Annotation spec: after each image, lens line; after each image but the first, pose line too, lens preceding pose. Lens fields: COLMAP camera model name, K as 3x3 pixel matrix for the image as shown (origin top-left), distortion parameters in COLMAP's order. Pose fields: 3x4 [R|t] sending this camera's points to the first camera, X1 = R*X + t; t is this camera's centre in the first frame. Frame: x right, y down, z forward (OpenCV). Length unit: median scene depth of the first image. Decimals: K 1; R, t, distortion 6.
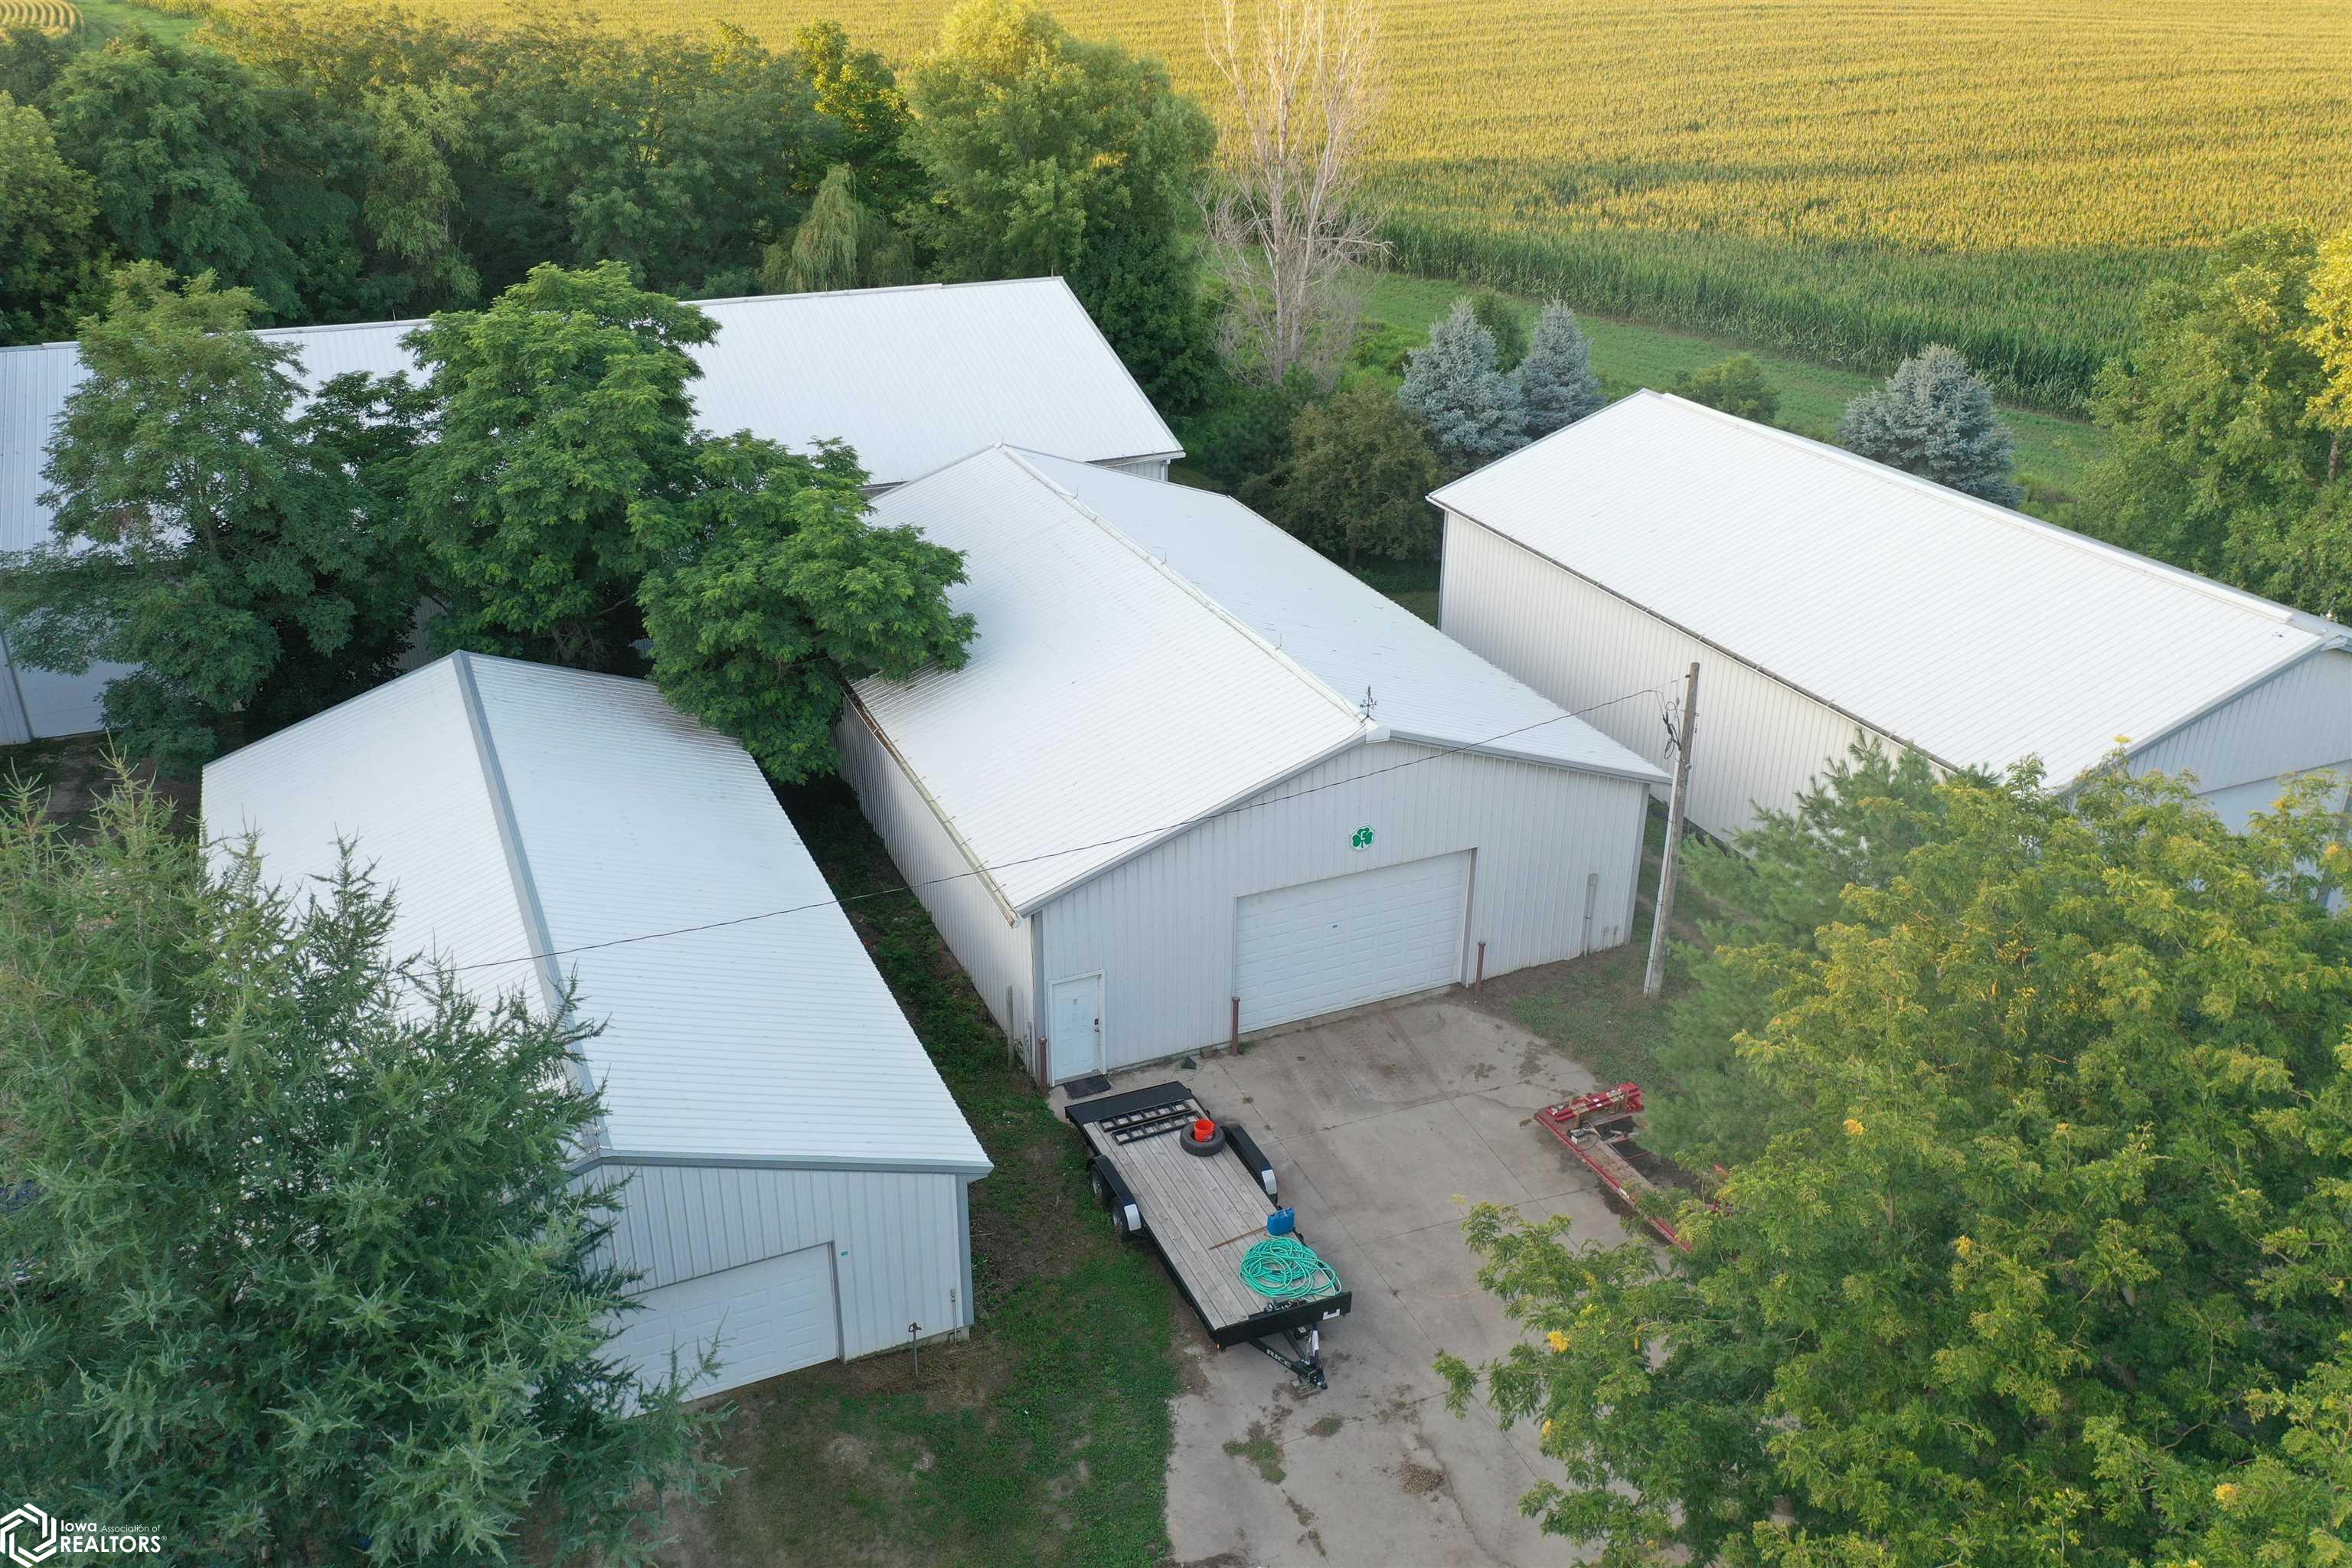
lens RADIAL K [[1867.2, 0, 1176.0], [0, 1867.2, 784.0], [0, 0, 1]] dist [0.020817, 0.000411]
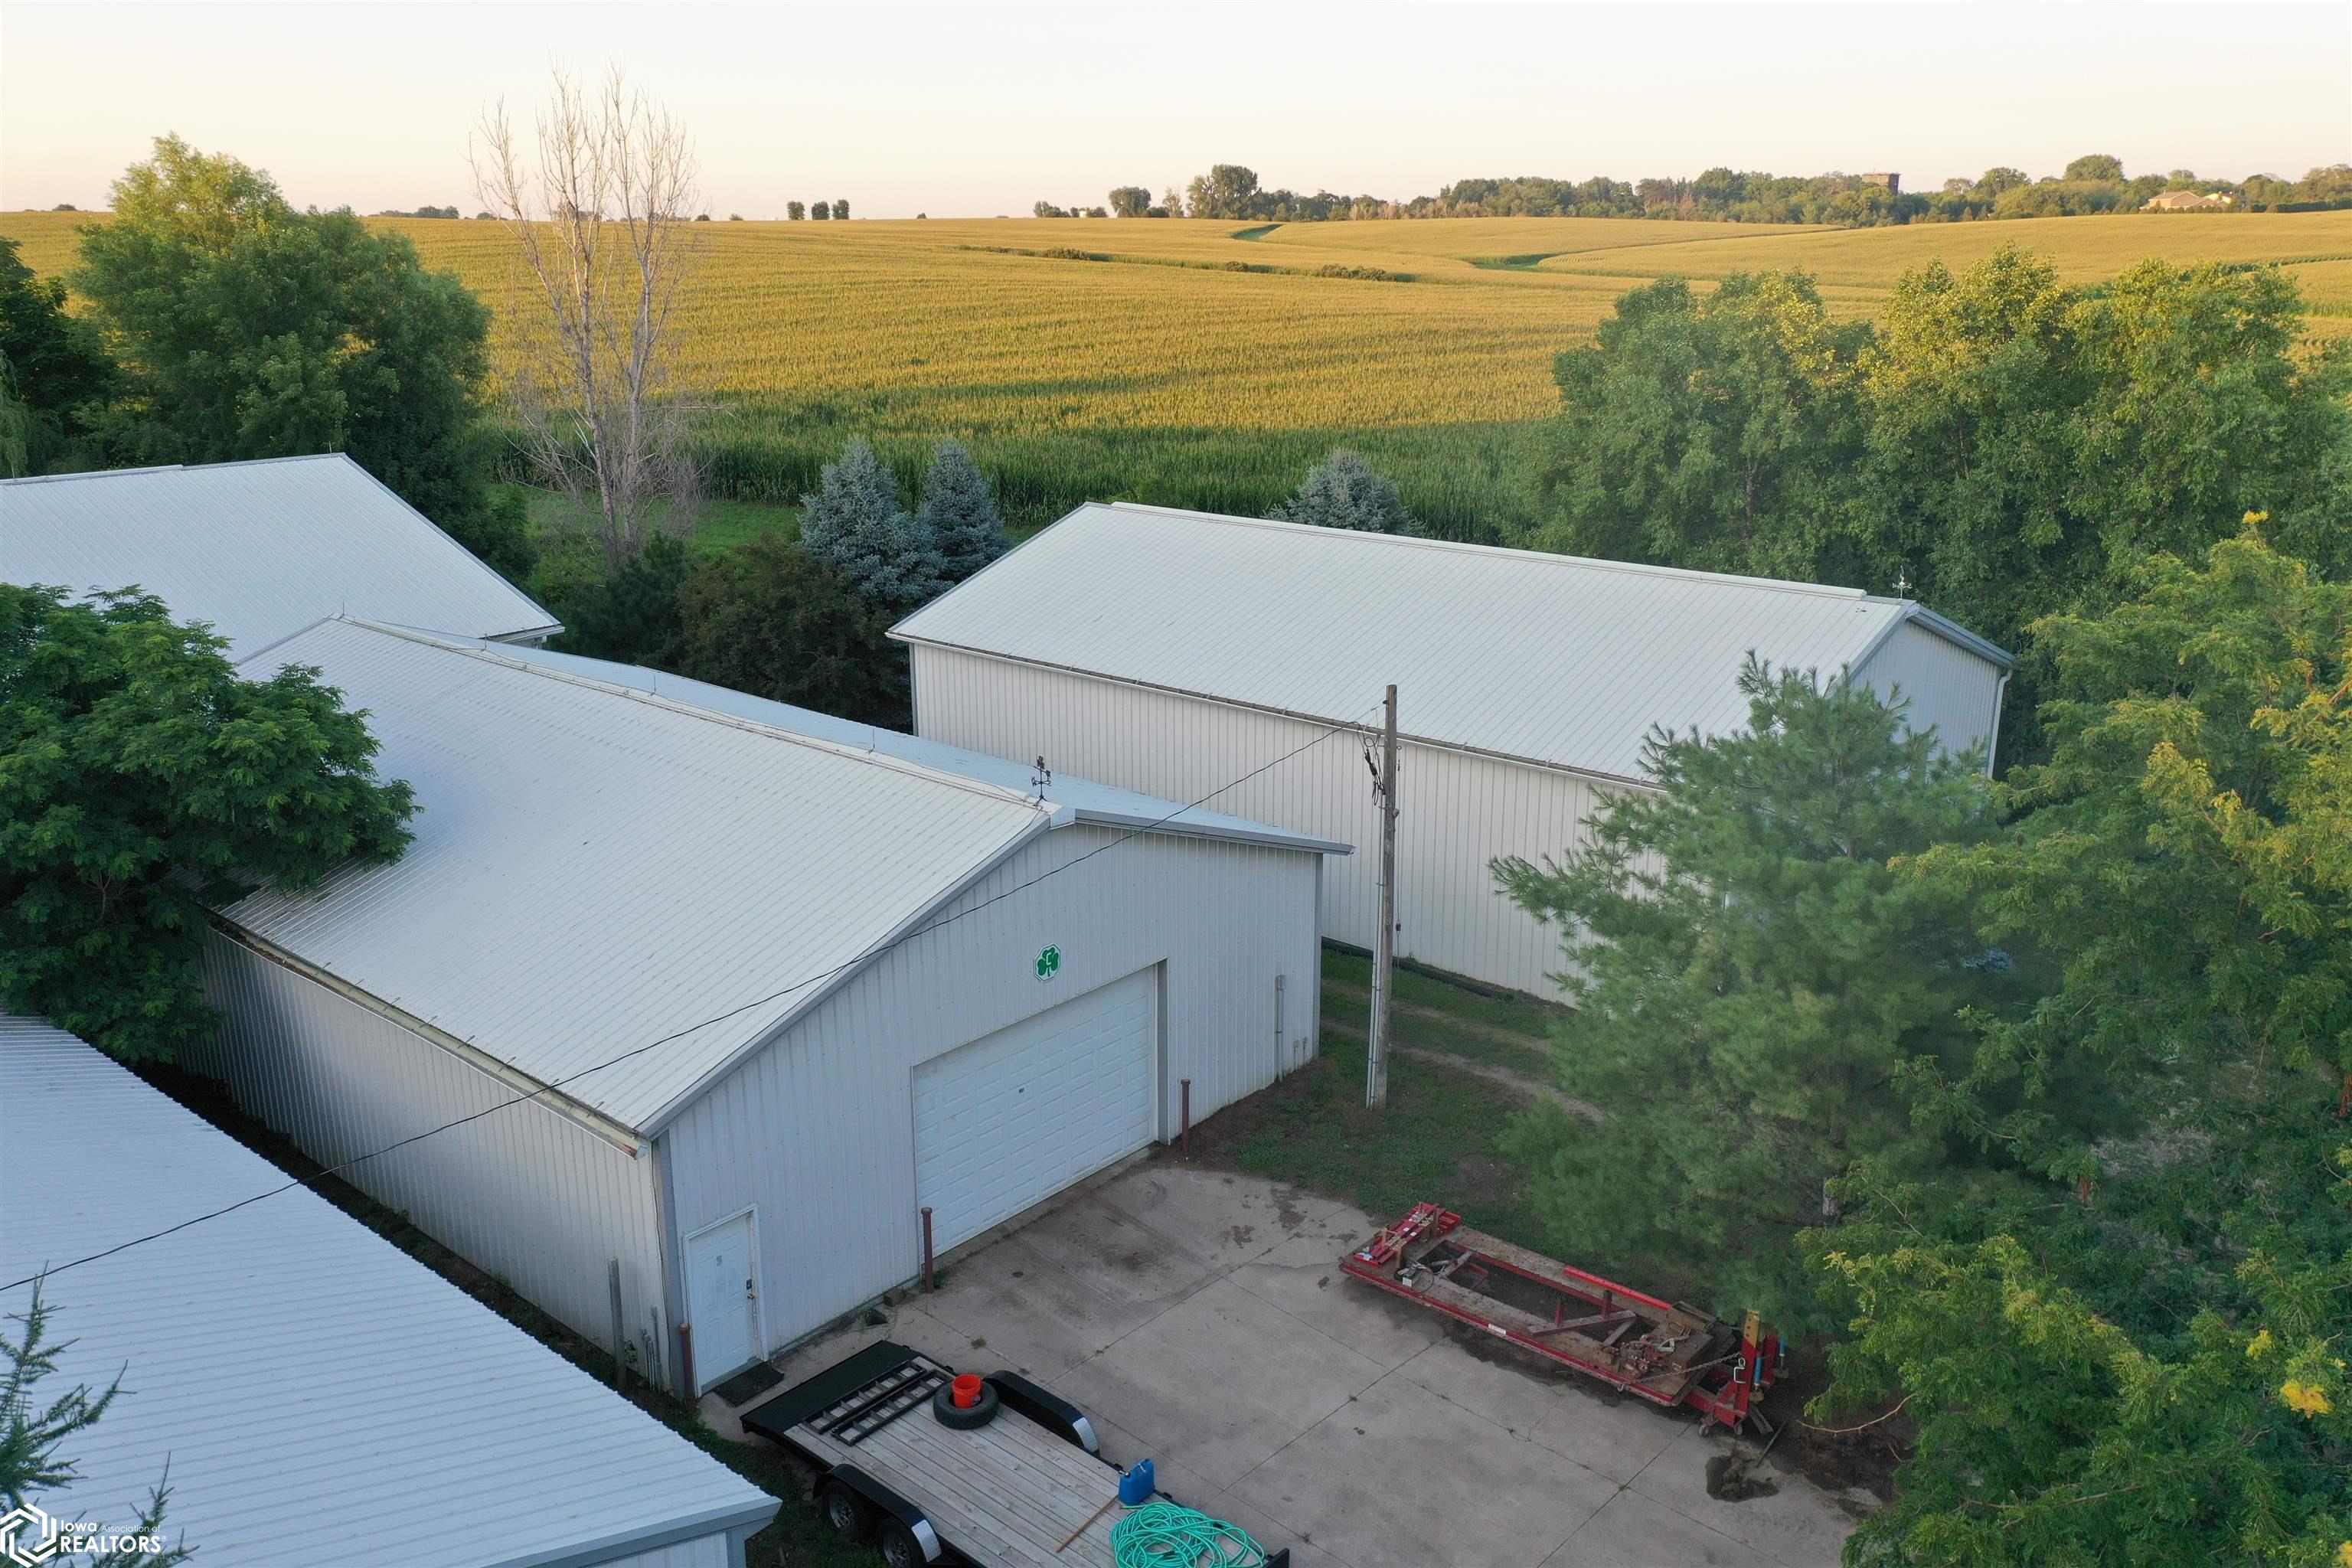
lens RADIAL K [[1867.2, 0, 1176.0], [0, 1867.2, 784.0], [0, 0, 1]] dist [0.020817, 0.000411]
pose [[0.903770, -0.128806, 0.408177, -0.143159], [0.190307, 0.975123, -0.113656, 0.050146], [-0.383383, 0.180398, 0.905800, 0.252983]]
